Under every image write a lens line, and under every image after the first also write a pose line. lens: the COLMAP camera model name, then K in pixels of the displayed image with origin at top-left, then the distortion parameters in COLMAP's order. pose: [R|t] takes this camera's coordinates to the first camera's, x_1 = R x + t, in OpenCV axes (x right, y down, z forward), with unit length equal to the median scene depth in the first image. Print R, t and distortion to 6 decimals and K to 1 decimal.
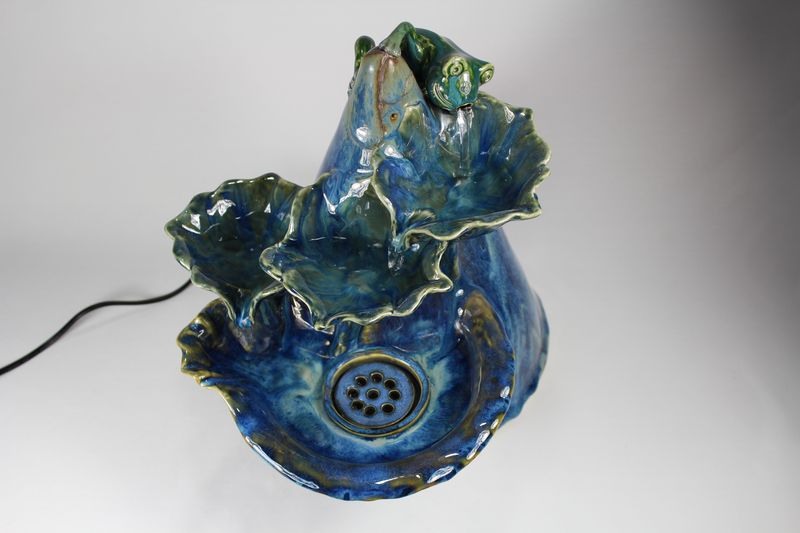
lens RADIAL K [[995.8, 0, 402.4], [0, 995.8, 265.9], [0, 0, 1]] dist [-0.130527, 0.000000]
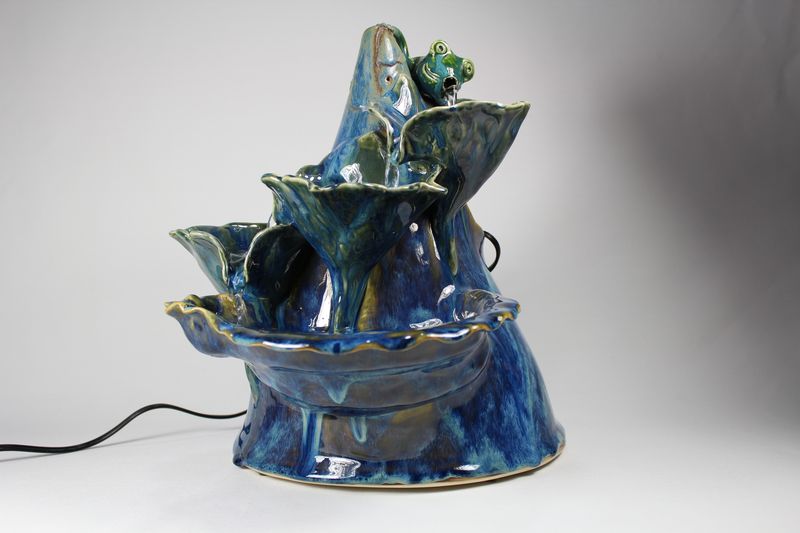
lens RADIAL K [[995.8, 0, 401.4], [0, 995.8, 262.8], [0, 0, 1]] dist [-0.130527, 0.000000]
pose [[0.999807, -0.019484, -0.002309, 0.003885], [0.012171, 0.708208, -0.705899, 0.761901], [0.015389, 0.705735, 0.708308, 0.313834]]
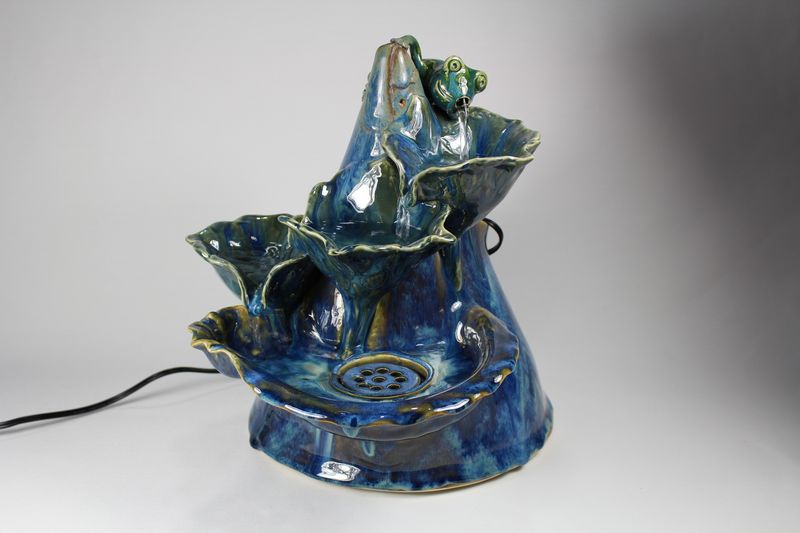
lens RADIAL K [[1087.1, 0, 396.8], [0, 1087.1, 267.2], [0, 0, 1]] dist [-0.130522, 0.000000]
pose [[0.999950, 0.006712, 0.007426, -0.021693], [-0.002361, 0.879072, -0.476683, 0.583432], [-0.009727, 0.476642, 0.879044, -0.019549]]
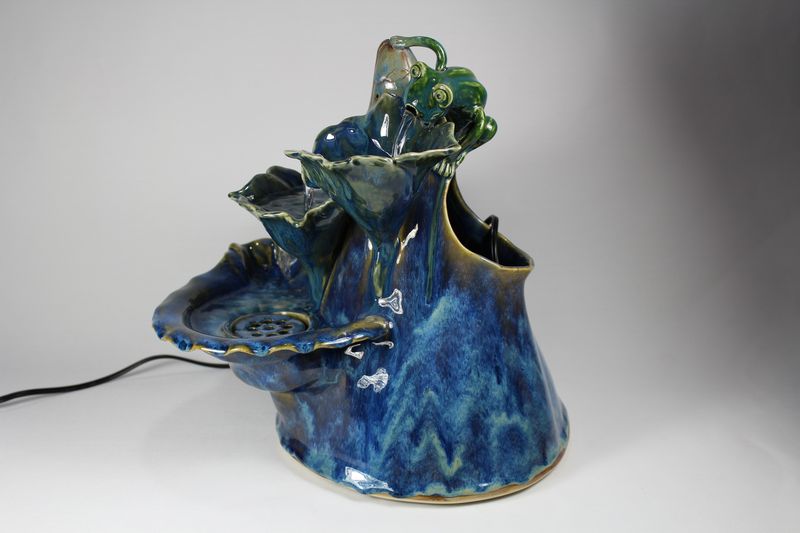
lens RADIAL K [[1087.1, 0, 398.6], [0, 1087.1, 271.3], [0, 0, 1]] dist [-0.130522, 0.000000]
pose [[0.312763, 0.326423, -0.891979, 1.145582], [-0.710991, 0.703155, 0.008021, -0.030437], [0.629818, 0.631681, 0.452005, 0.527311]]
